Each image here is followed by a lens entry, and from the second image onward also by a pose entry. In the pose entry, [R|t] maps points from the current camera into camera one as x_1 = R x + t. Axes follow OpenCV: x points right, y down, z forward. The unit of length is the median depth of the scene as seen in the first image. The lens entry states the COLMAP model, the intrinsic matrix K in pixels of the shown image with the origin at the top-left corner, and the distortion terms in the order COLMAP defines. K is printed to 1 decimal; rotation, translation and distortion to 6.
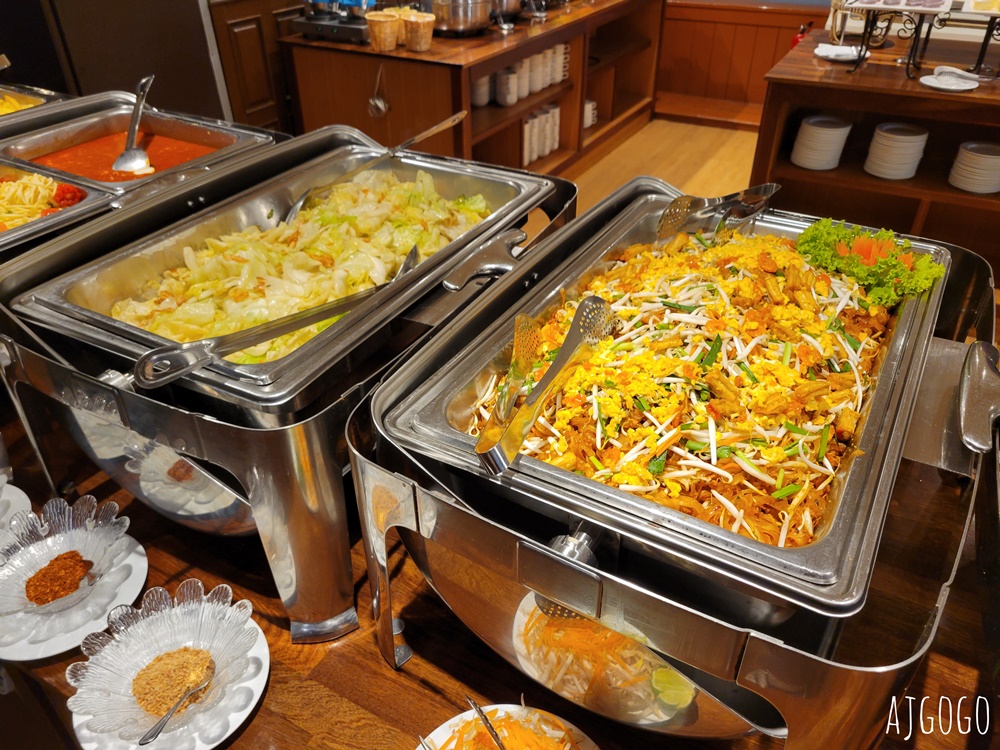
lens RADIAL K [[767.2, 0, 505.6], [0, 767.2, 374.3], [0, 0, 1]] dist [0.046377, -0.039860]
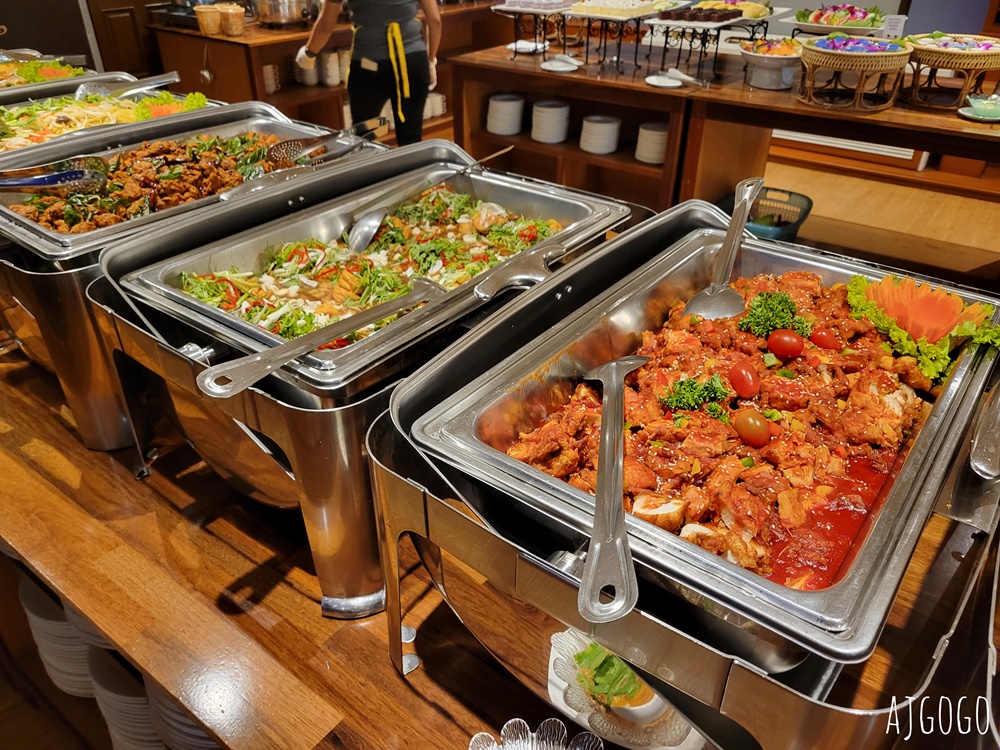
lens RADIAL K [[767.2, 0, 497.8], [0, 767.2, 370.7], [0, 0, 1]] dist [0.046377, -0.039860]
pose [[0.982211, 0.099607, -0.159184, 0.582343], [-0.106987, 0.993516, -0.038464, 0.152039], [0.154321, 0.054811, 0.986499, -0.206500]]
